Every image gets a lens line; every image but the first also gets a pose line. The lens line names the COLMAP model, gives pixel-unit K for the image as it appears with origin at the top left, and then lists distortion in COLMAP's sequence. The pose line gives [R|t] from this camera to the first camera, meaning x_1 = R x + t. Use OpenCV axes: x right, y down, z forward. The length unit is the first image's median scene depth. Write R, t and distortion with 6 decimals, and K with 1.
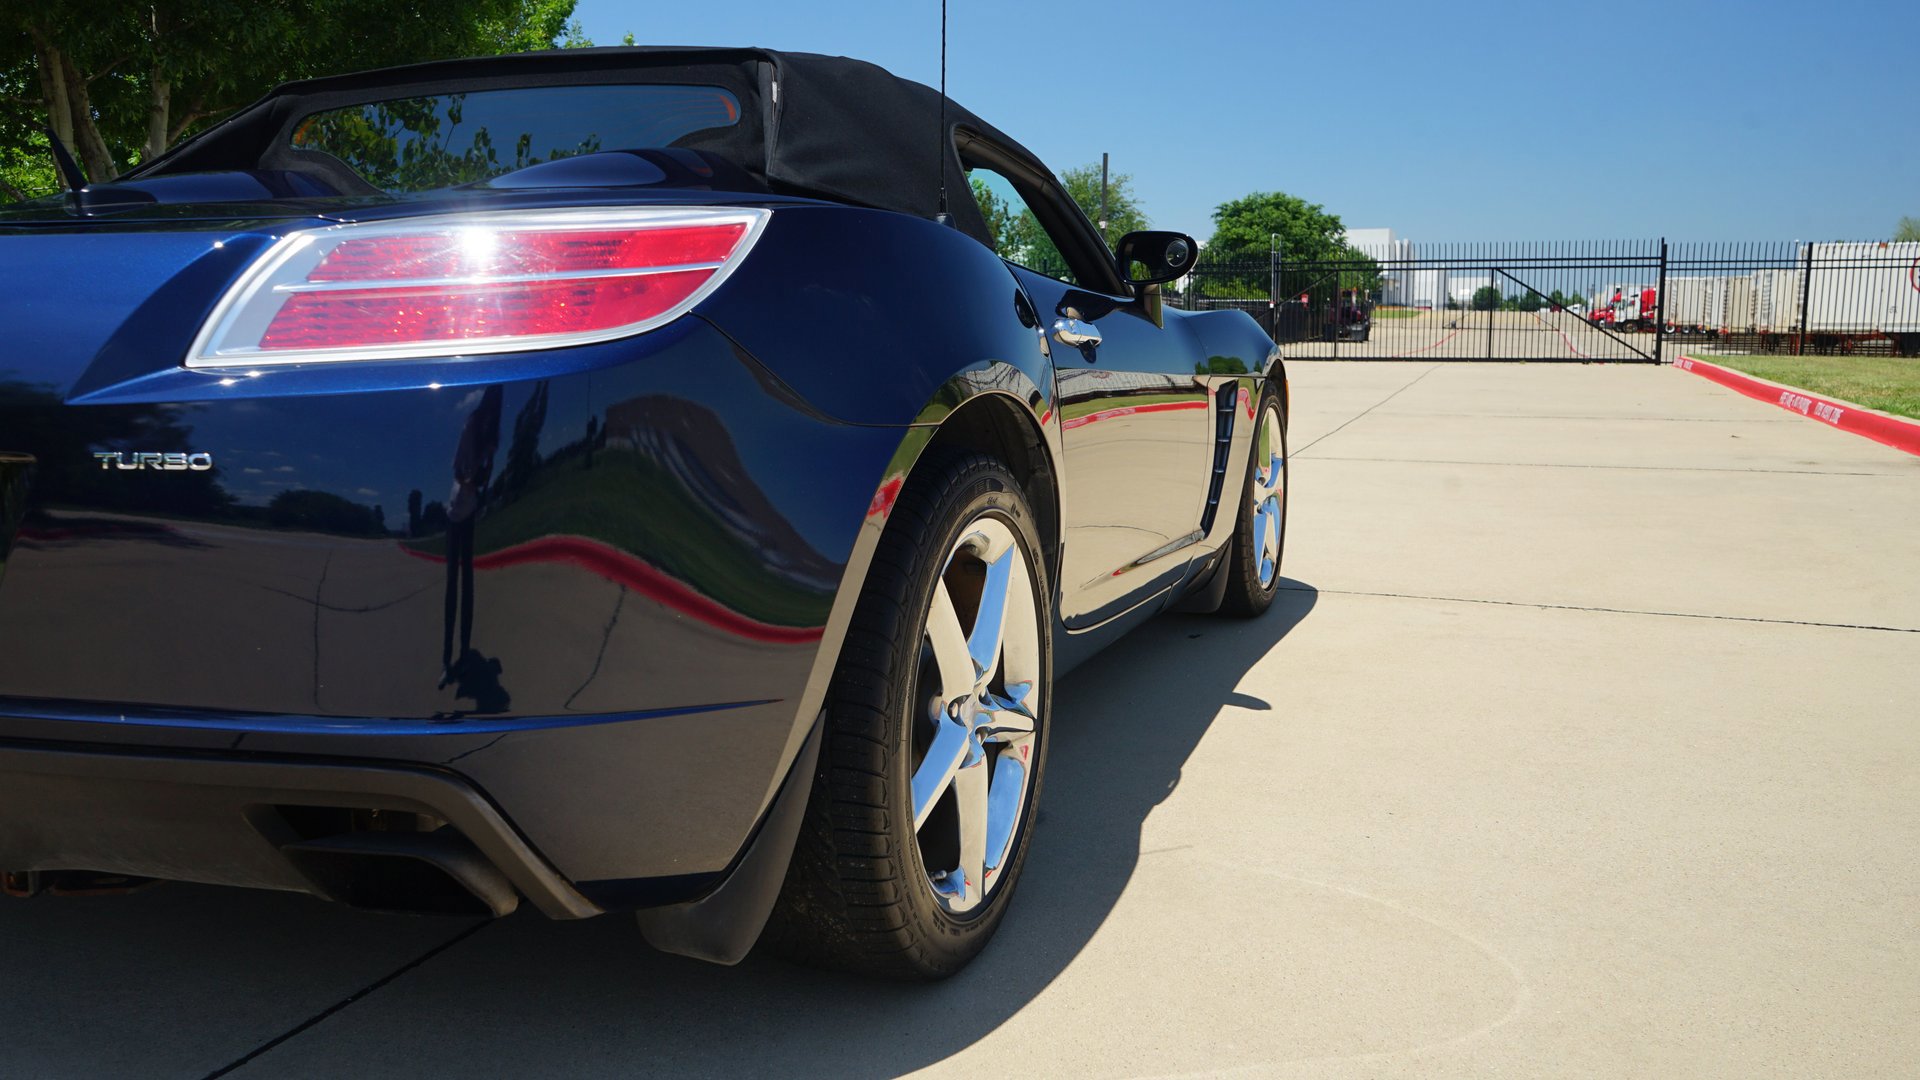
lens RADIAL K [[1521.2, 0, 963.1], [0, 1521.2, 545.5], [0, 0, 1]] dist [-0.026383, 0.024327]
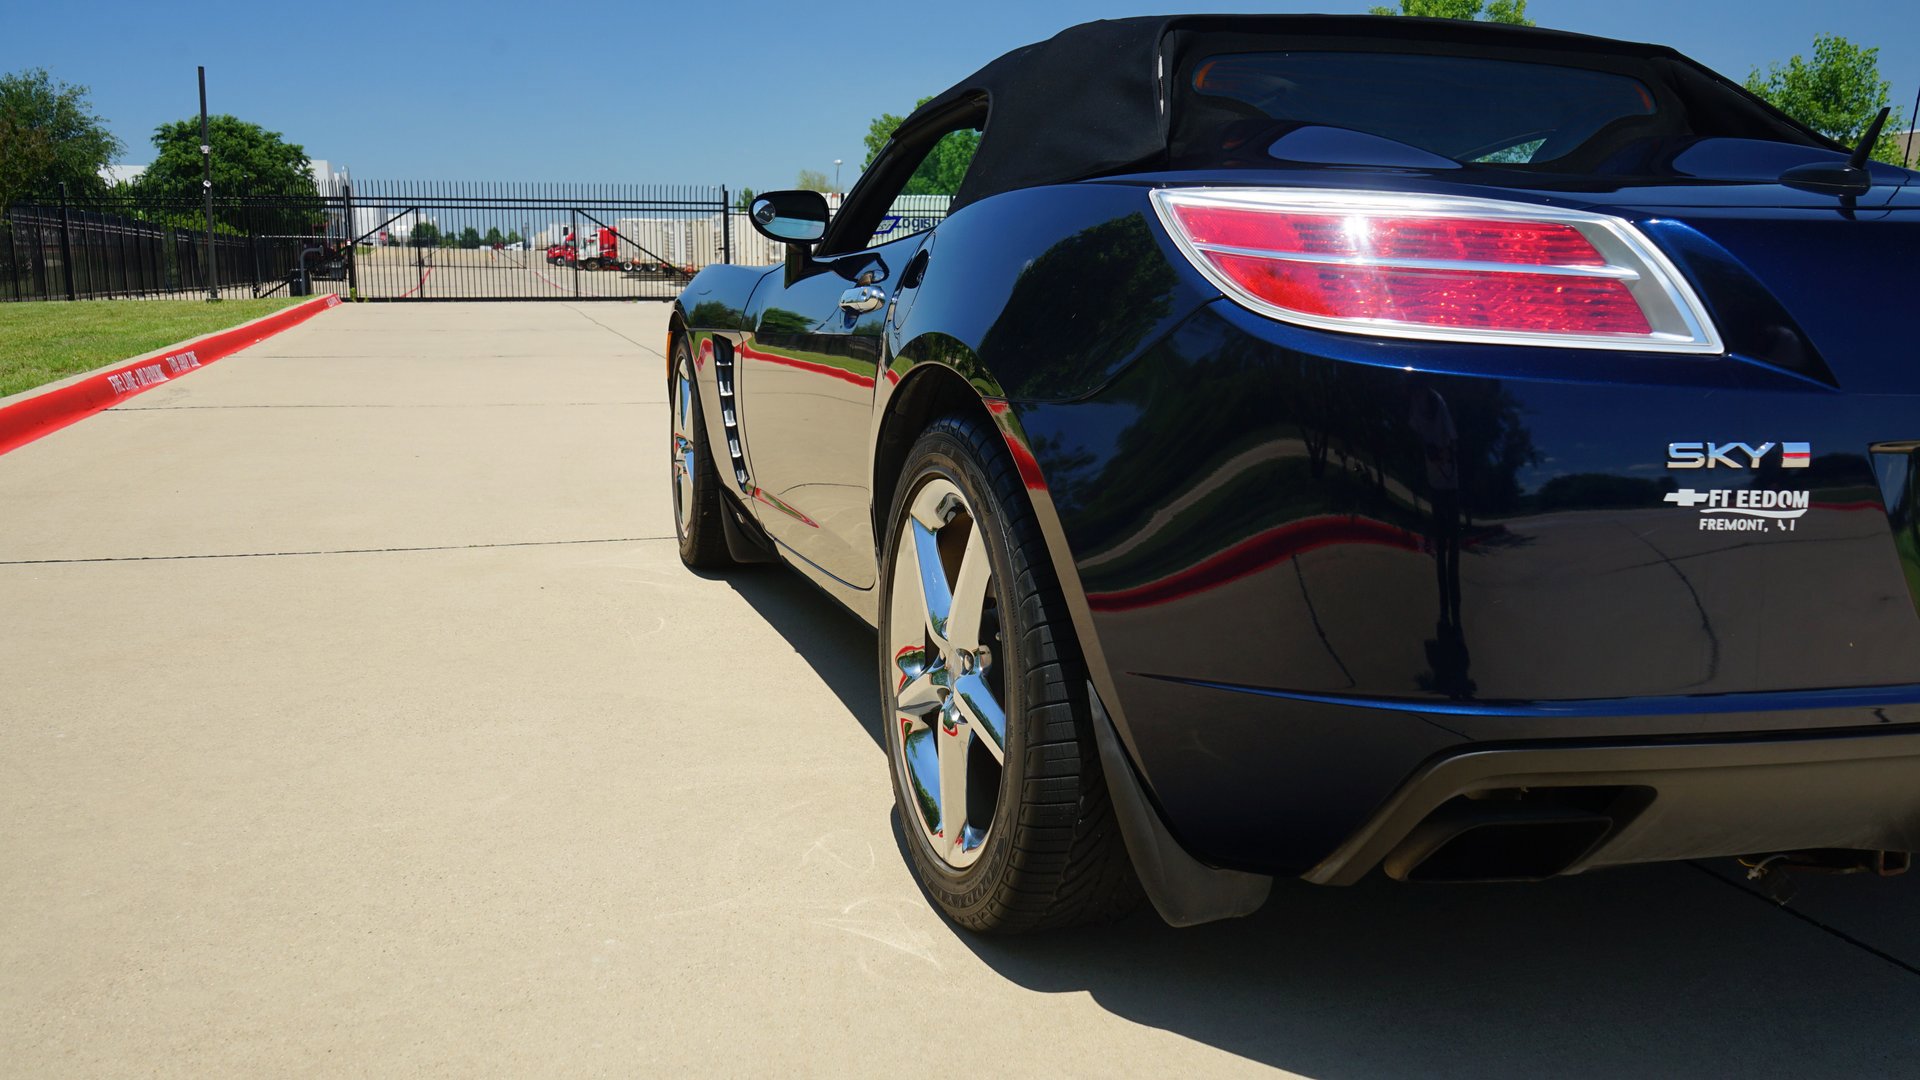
lens RADIAL K [[1521.2, 0, 954.3], [0, 1521.2, 551.6], [0, 0, 1]] dist [-0.026383, 0.024327]
pose [[0.789798, -0.106285, 0.604088, -1.691335], [0.079476, 0.994303, 0.071032, -0.103601], [-0.608196, -0.008091, 0.793746, 0.573175]]
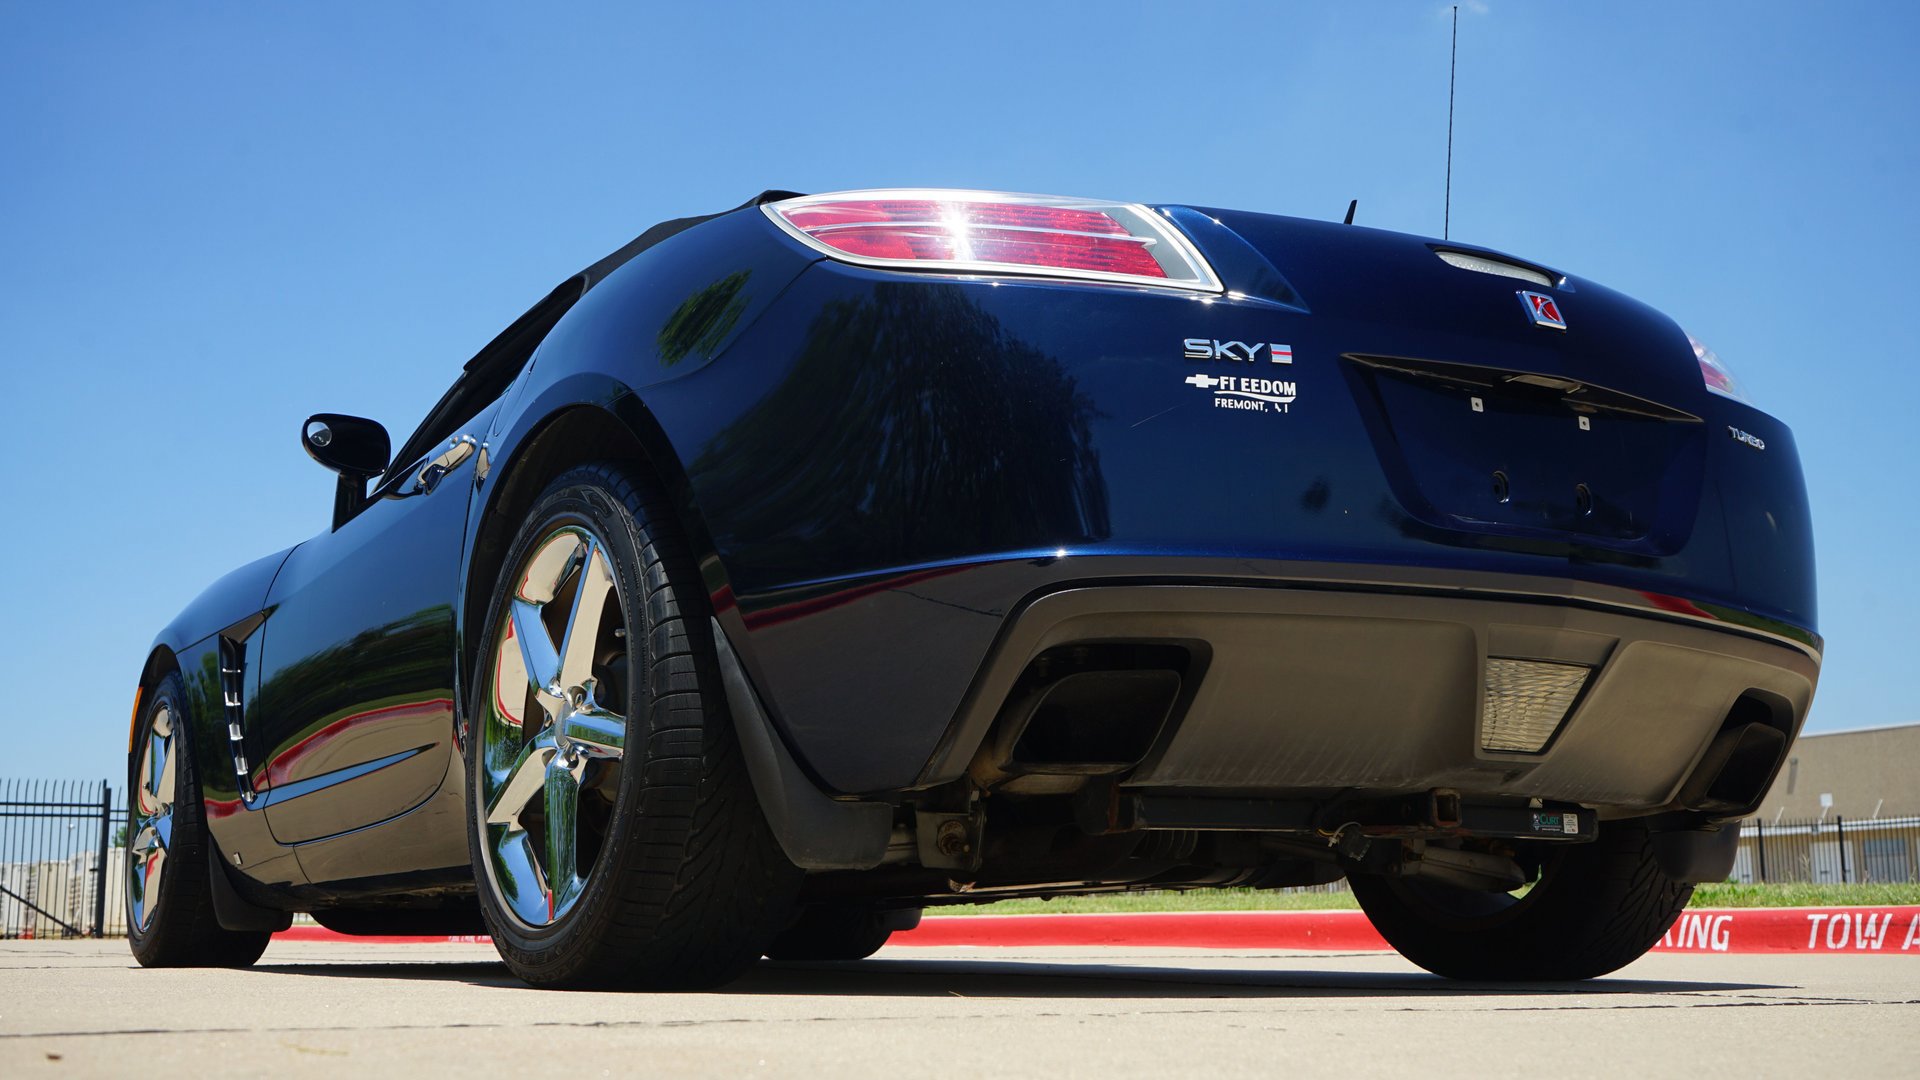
lens RADIAL K [[2130.6, 0, 945.2], [0, 2130.6, 572.3], [0, 0, 1]] dist [-0.013368, 0.000000]
pose [[0.624527, 0.134152, 0.769395, -2.057314], [0.113072, 0.959227, -0.259033, 0.412055], [-0.772775, 0.248770, 0.583894, 0.322493]]
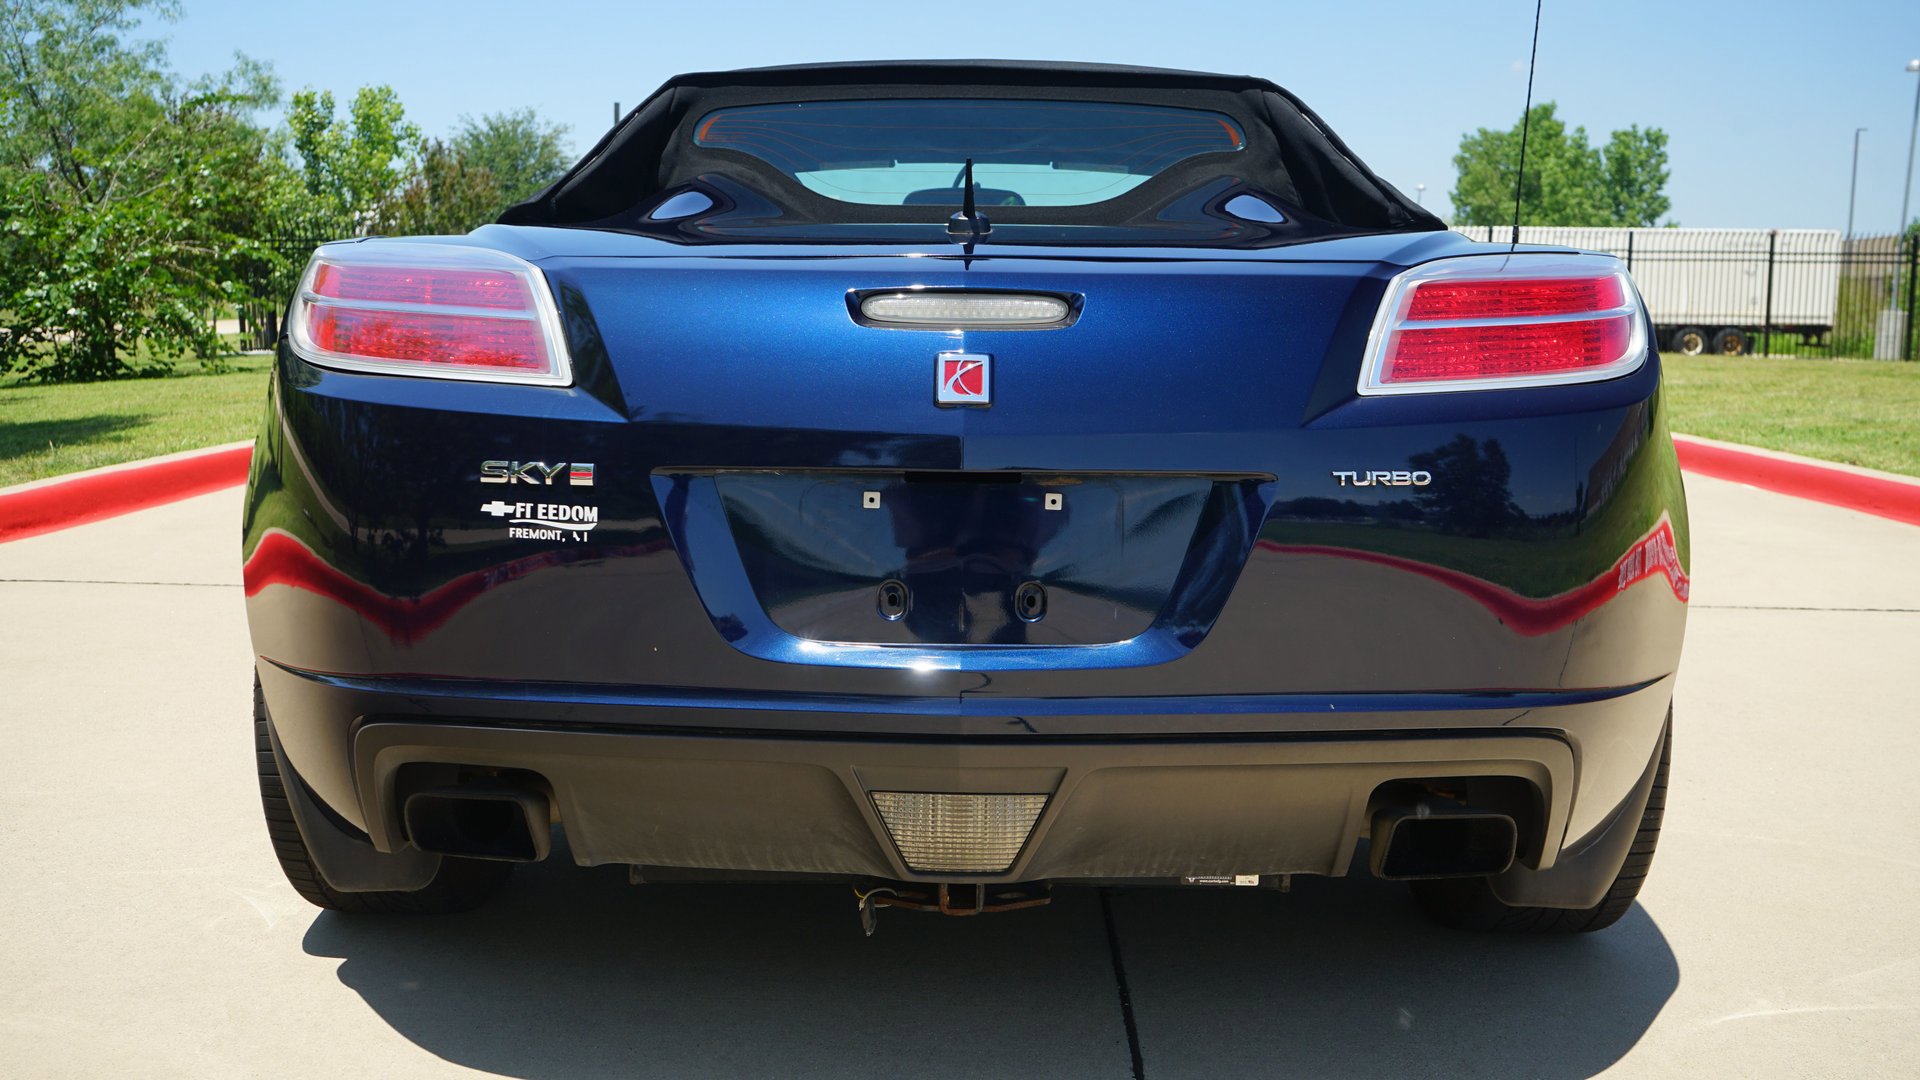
lens RADIAL K [[1858.8, 0, 944.9], [0, 1858.8, 541.1], [0, 0, 1]] dist [-0.003047, 0.000000]
pose [[0.945967, -0.030080, 0.322865, -1.016292], [0.036067, 0.999270, -0.012576, -0.001917], [-0.322251, 0.023541, 0.946362, -0.174922]]
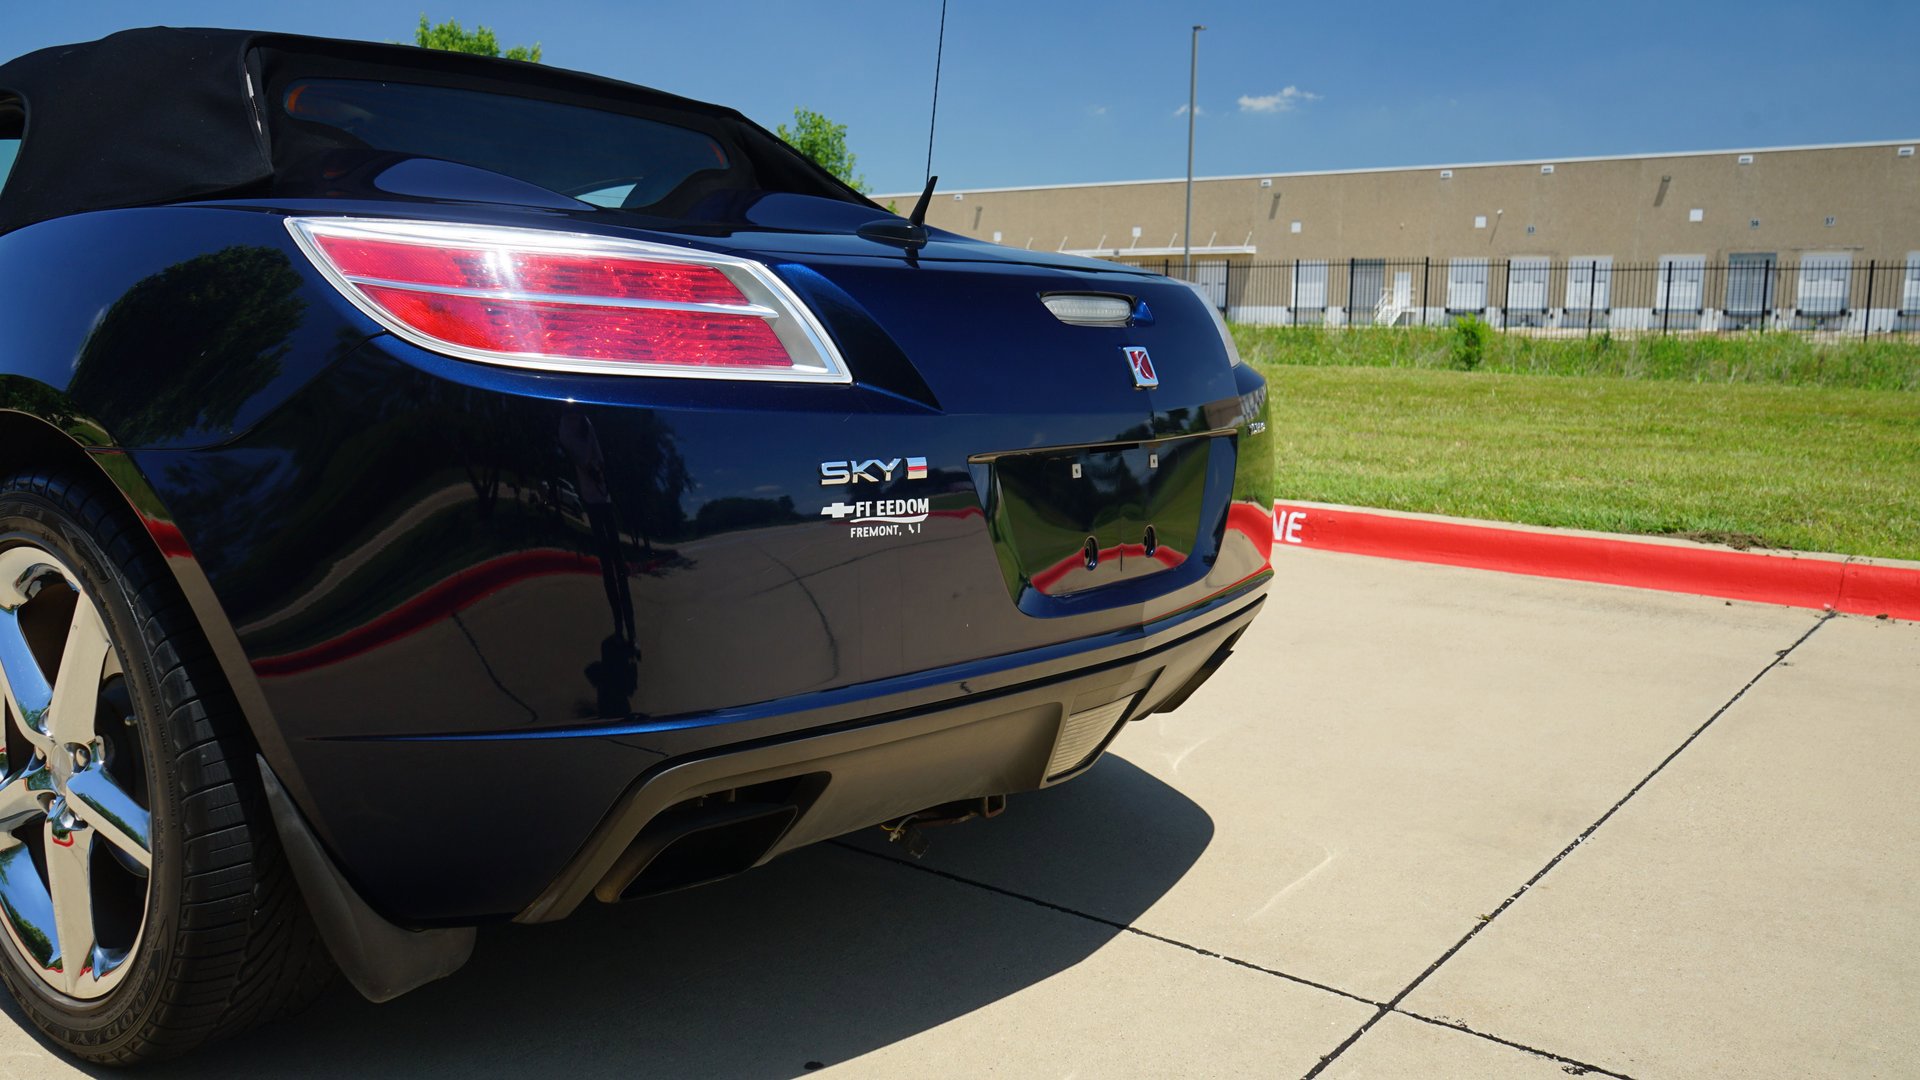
lens RADIAL K [[1520.1, 0, 938.4], [0, 1520.1, 553.5], [0, 0, 1]] dist [0.002957, 0.003167]
pose [[0.310329, -0.137651, 0.940611, -1.735927], [0.117106, 0.987460, 0.105871, -0.107806], [-0.943389, 0.077296, 0.322557, 0.625987]]
